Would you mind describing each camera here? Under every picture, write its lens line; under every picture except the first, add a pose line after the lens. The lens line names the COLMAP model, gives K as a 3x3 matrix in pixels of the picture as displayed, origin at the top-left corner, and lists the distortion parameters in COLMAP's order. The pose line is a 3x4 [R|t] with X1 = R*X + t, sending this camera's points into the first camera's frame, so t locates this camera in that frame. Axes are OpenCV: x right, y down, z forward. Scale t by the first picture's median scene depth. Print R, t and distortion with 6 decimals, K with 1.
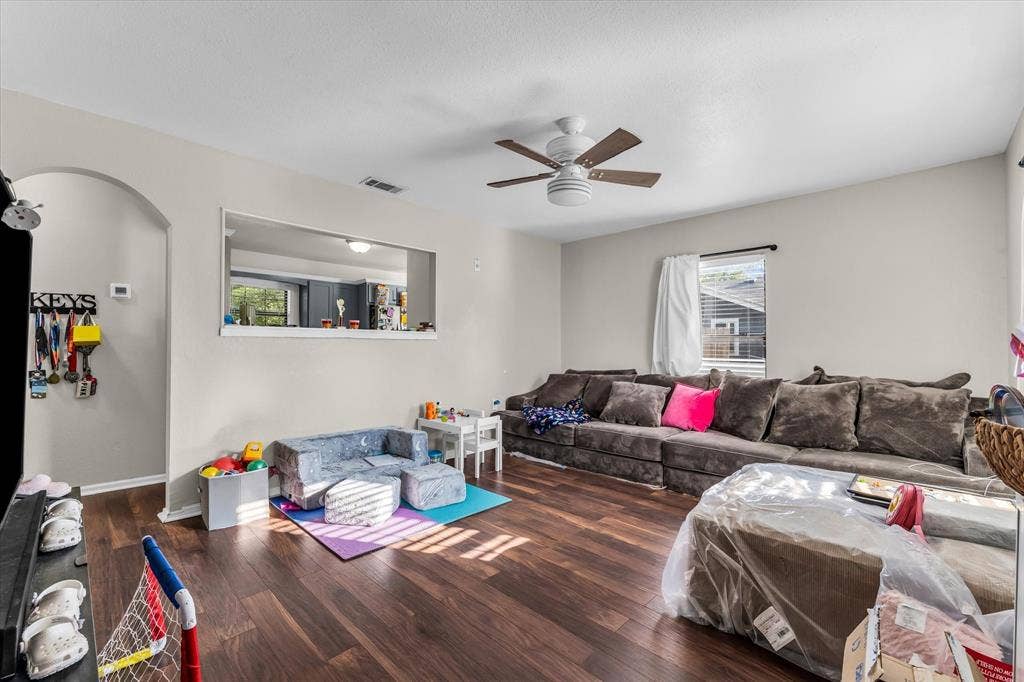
lens RADIAL K [[425.3, 0, 507.0], [0, 425.3, 345.7], [0, 0, 1]] dist [-0.003938, -0.000260]
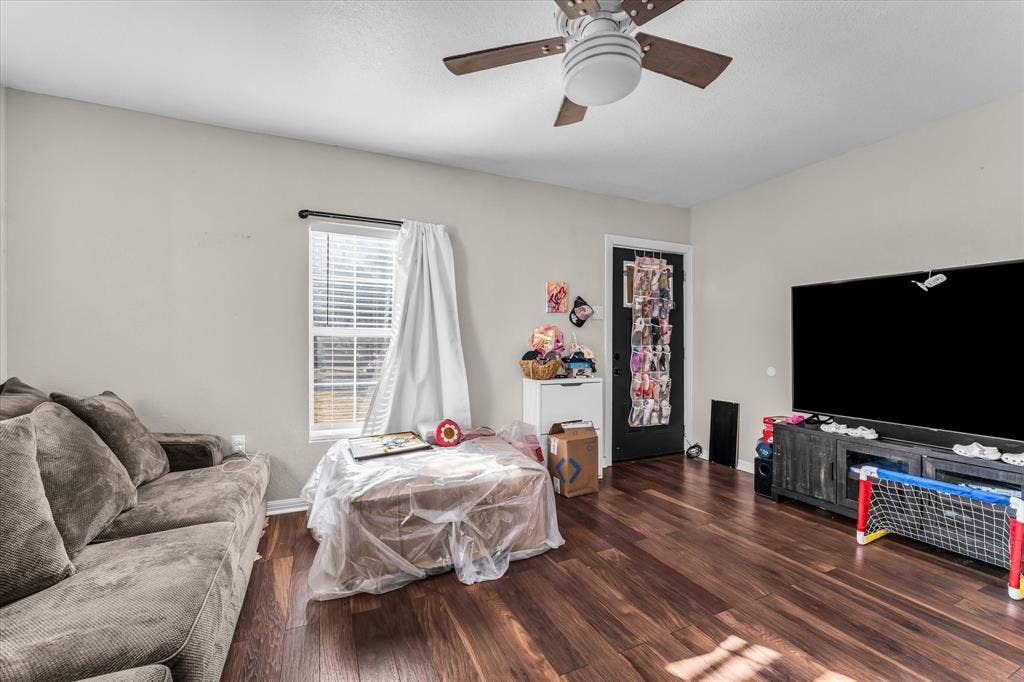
lens RADIAL K [[425.3, 0, 516.1], [0, 425.3, 340.0], [0, 0, 1]] dist [-0.003938, -0.000260]
pose [[-0.936895, -0.007903, 0.349522, 0.059503], [-0.007137, 0.999968, 0.003480, -0.004156], [-0.349538, 0.000766, -0.936922, 1.841831]]
